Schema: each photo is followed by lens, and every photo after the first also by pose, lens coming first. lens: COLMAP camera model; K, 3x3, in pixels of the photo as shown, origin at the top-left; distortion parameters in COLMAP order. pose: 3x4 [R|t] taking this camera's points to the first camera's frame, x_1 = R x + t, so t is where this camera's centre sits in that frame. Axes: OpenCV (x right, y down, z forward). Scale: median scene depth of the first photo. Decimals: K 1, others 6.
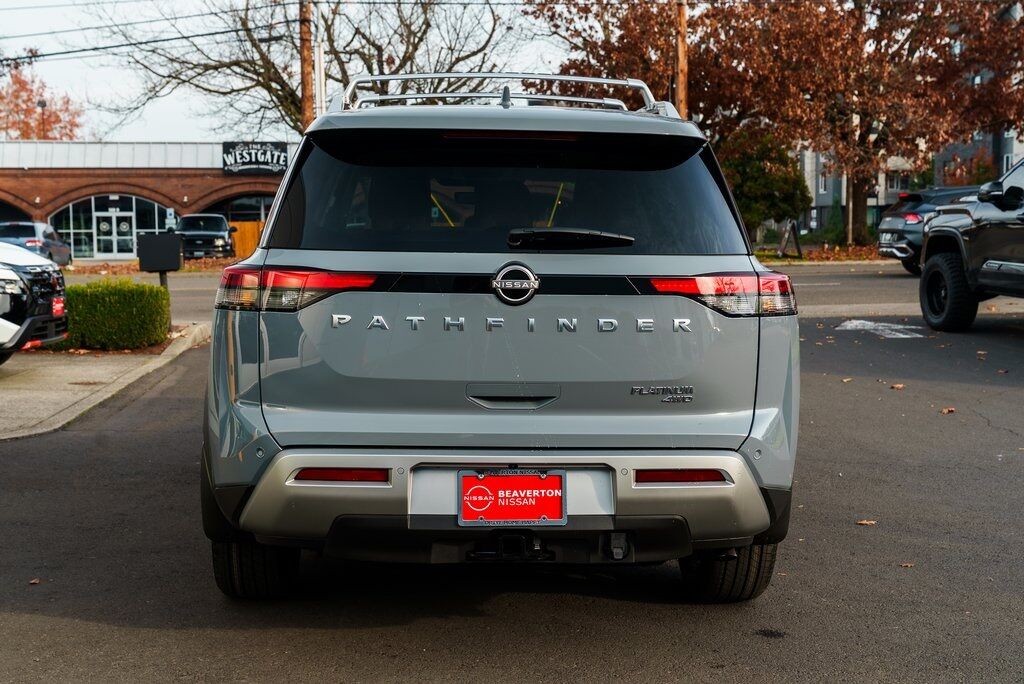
lens RADIAL K [[1323.3, 0, 517.1], [0, 1323.3, 340.8], [0, 0, 1]] dist [0.035880, 0.000000]
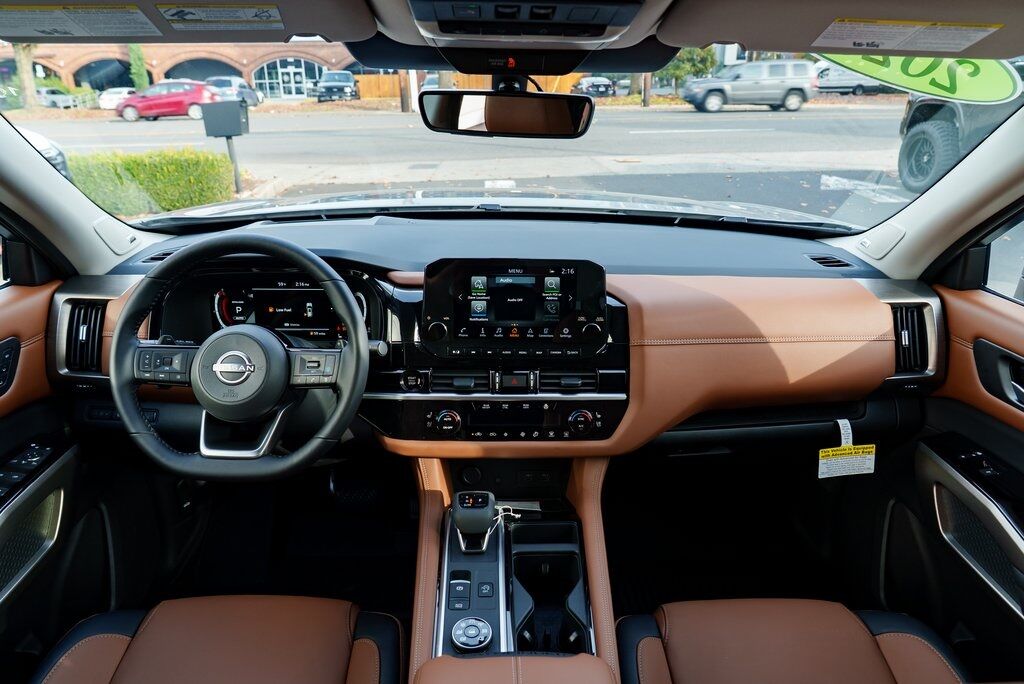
lens RADIAL K [[695.2, 0, 514.2], [0, 695.2, 345.2], [0, 0, 1]] dist [-0.032749, 0.024775]
pose [[0.999637, 0.011973, -0.024128, -0.010672], [-0.004683, 0.959388, 0.282052, -0.047254], [0.026525, -0.281837, 0.959096, 0.388543]]
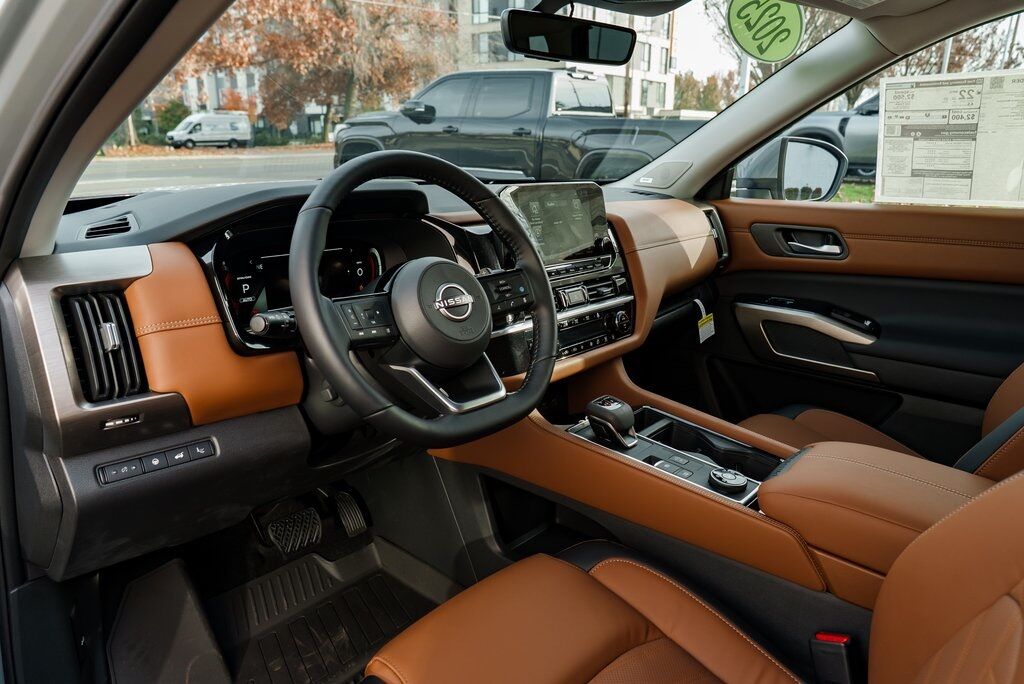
lens RADIAL K [[695.2, 0, 510.1], [0, 695.2, 348.8], [0, 0, 1]] dist [-0.032749, 0.024775]
pose [[0.702476, -0.199017, 0.683315, -0.074945], [0.048015, 0.971172, 0.233495, -0.035347], [-0.710086, -0.131215, 0.691781, 0.409083]]
